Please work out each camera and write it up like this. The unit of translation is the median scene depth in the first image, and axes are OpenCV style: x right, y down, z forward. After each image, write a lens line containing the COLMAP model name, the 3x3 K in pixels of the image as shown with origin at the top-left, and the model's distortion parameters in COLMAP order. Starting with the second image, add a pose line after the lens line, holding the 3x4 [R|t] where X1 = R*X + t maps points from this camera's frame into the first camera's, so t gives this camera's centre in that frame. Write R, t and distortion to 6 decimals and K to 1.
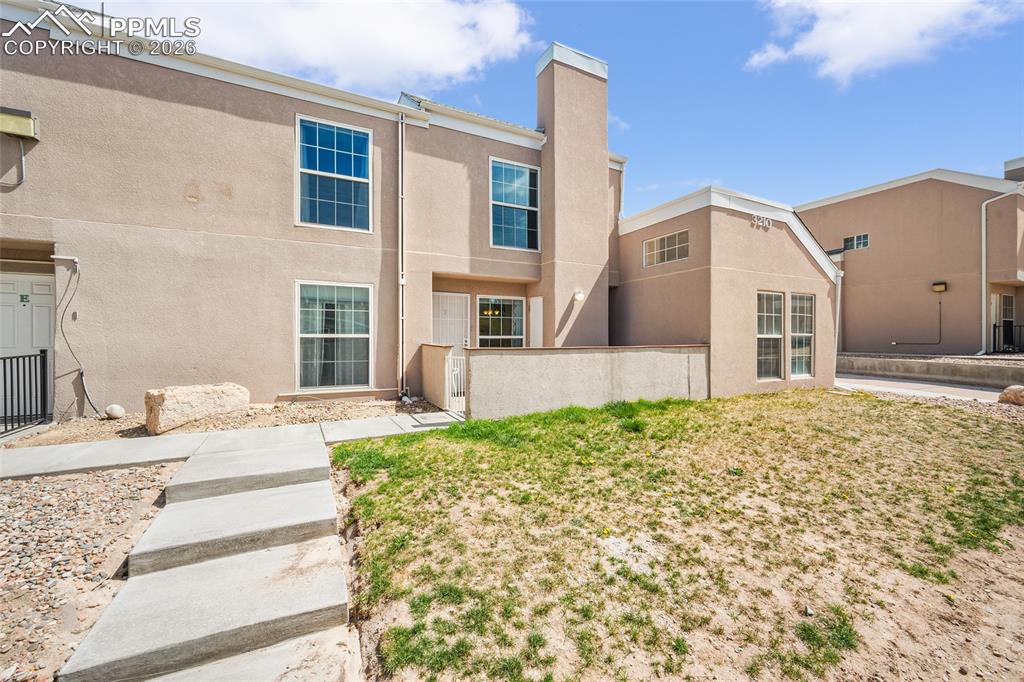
lens RADIAL K [[405.2, 0, 512.0], [0, 405.2, 341.0], [0, 0, 1]] dist [-0.002533, 0.000209]
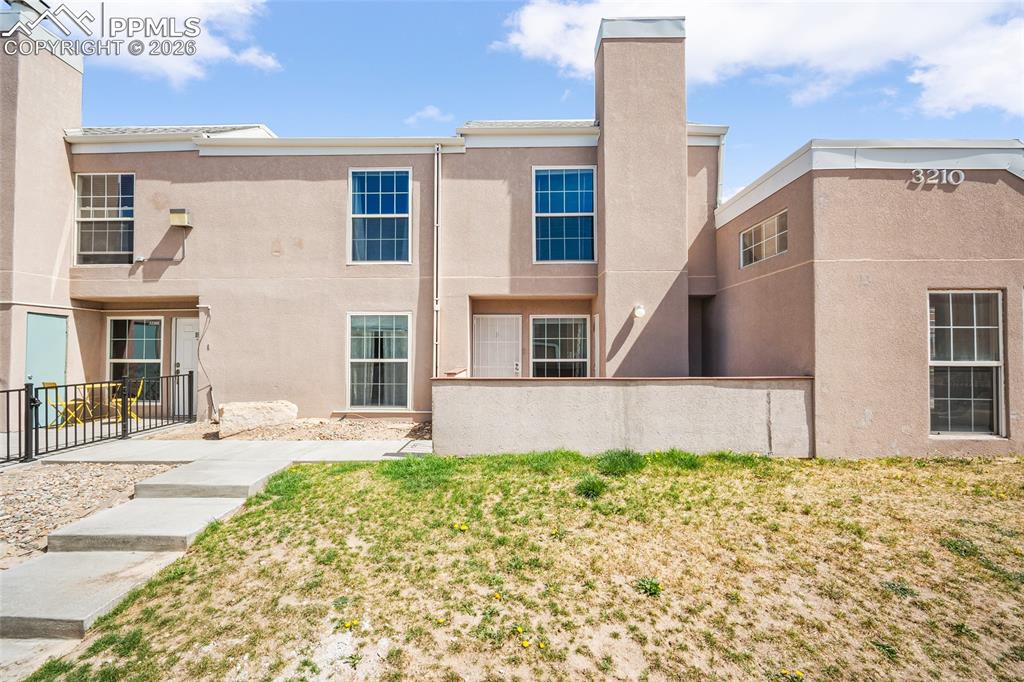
lens RADIAL K [[409.7, 0, 509.4], [0, 409.7, 345.4], [0, 0, 1]] dist [-0.002621, 0.000333]
pose [[0.883814, -0.008533, -0.467760, 0.390838], [-0.001209, 0.999789, -0.020523, -0.030733], [0.467836, 0.018704, 0.883617, 0.180153]]
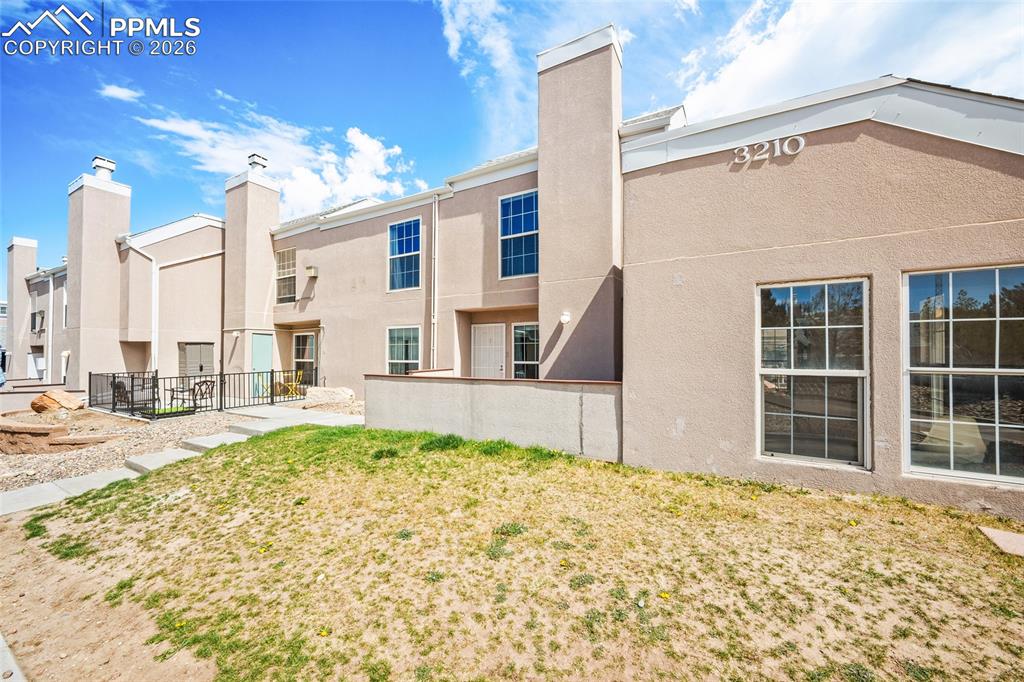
lens RADIAL K [[409.7, 0, 509.4], [0, 409.7, 345.4], [0, 0, 1]] dist [-0.002621, 0.000333]
pose [[0.526955, -0.016789, -0.849727, 1.043196], [-0.001763, 0.999781, -0.020847, -0.040027], [0.849891, 0.012484, 0.526810, 0.526302]]
